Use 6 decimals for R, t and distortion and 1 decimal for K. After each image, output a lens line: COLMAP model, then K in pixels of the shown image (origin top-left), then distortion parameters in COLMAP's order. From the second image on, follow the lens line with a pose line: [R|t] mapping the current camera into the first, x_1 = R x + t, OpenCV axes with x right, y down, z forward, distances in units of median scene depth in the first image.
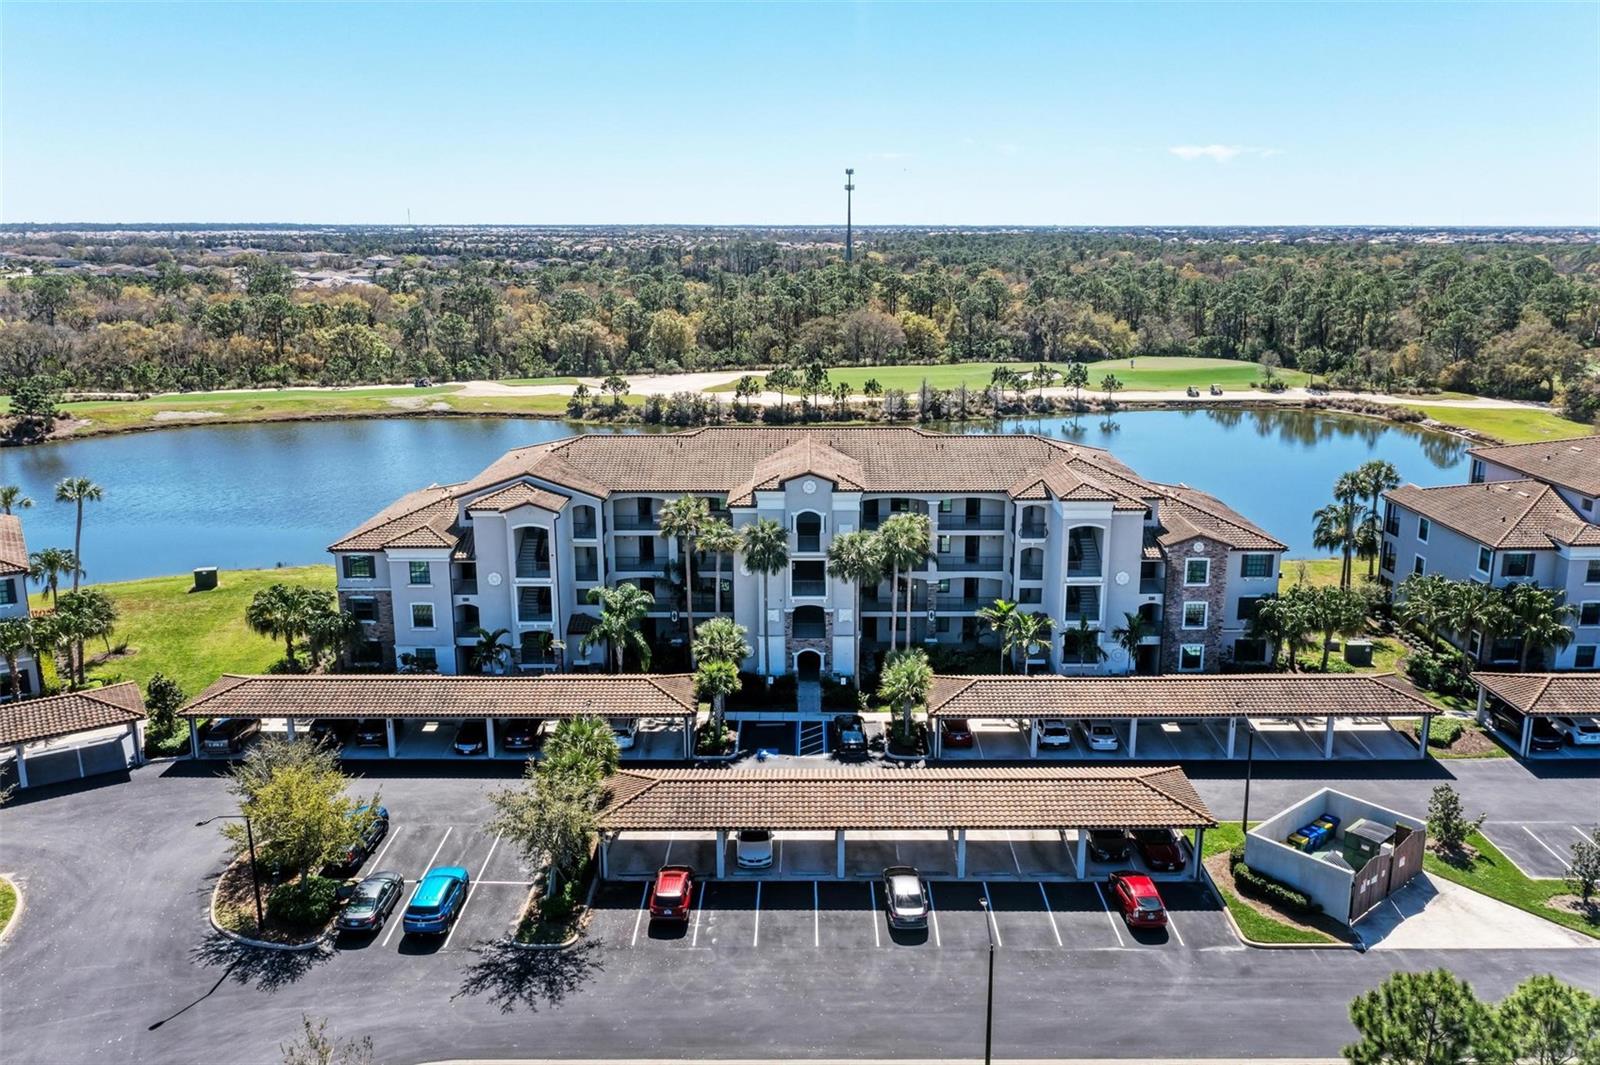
lens RADIAL K [[1282.4, 0, 800.9], [0, 1282.4, 529.3], [0, 0, 1]] dist [-0.014037, 0.012678]
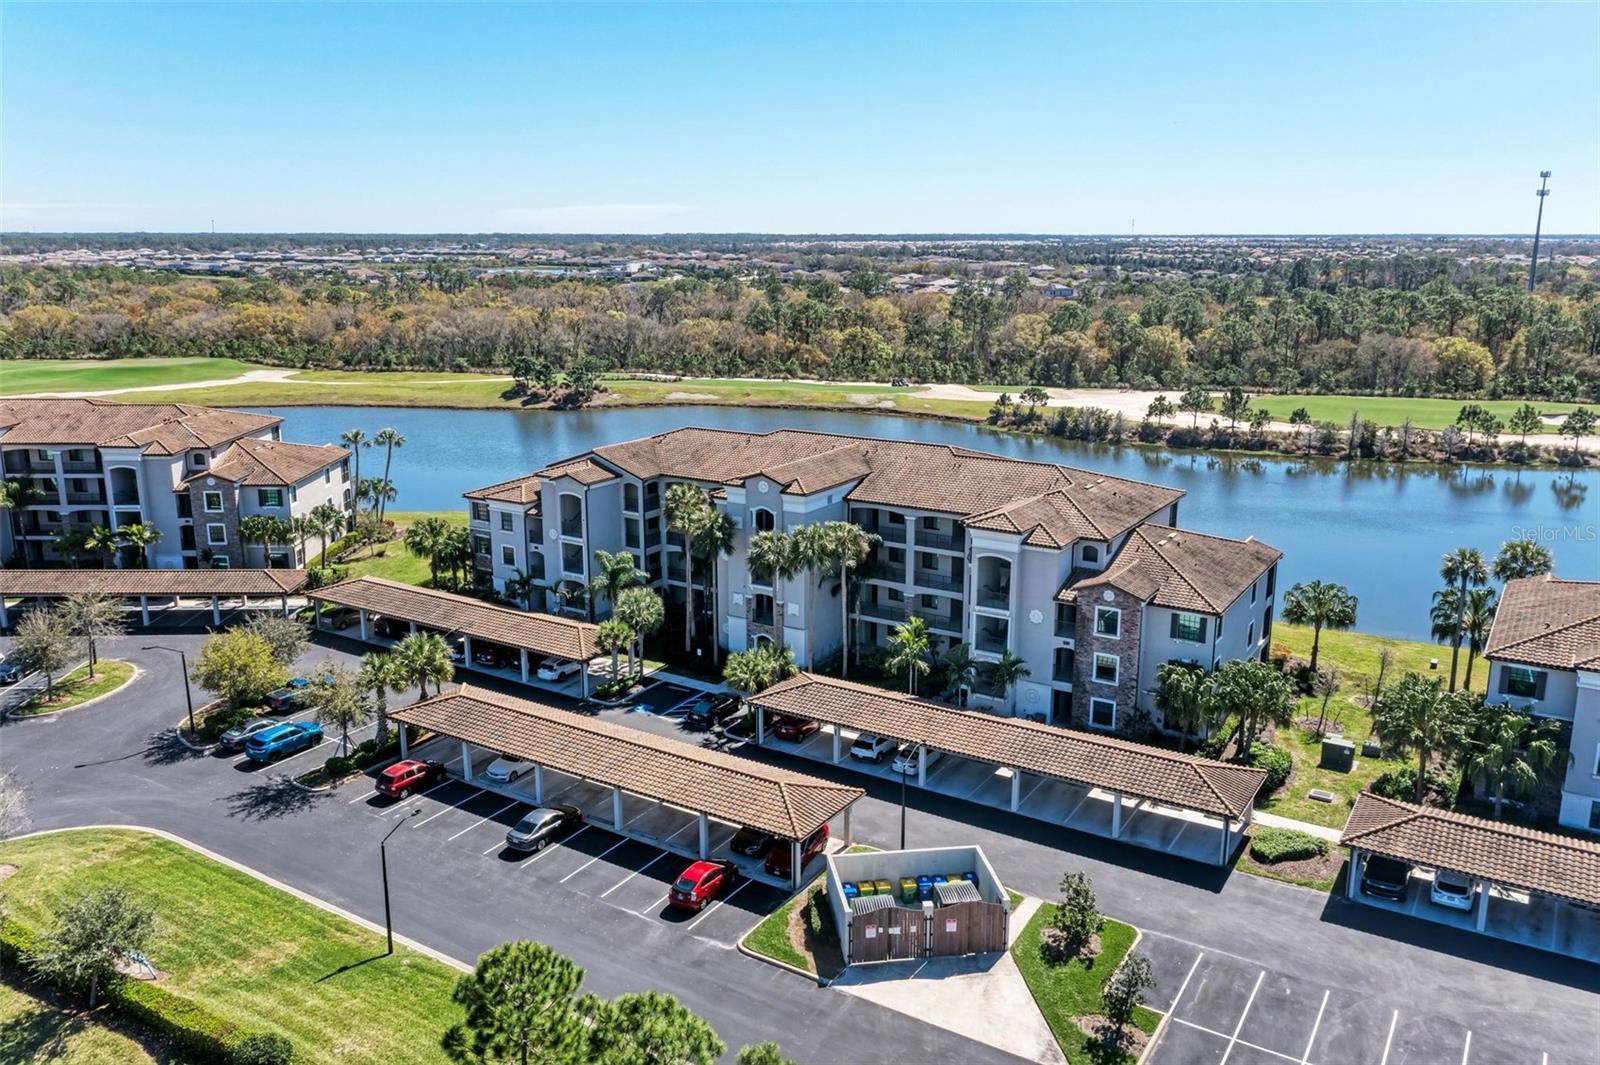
lens RADIAL K [[1282.4, 0, 810.5], [0, 1282.4, 540.4], [0, 0, 1]] dist [-0.014037, 0.012678]
pose [[0.828712, 0.127493, -0.544960, 0.610234], [-0.126164, 0.991201, 0.040036, -0.034534], [0.545270, 0.035576, 0.837505, 0.098118]]
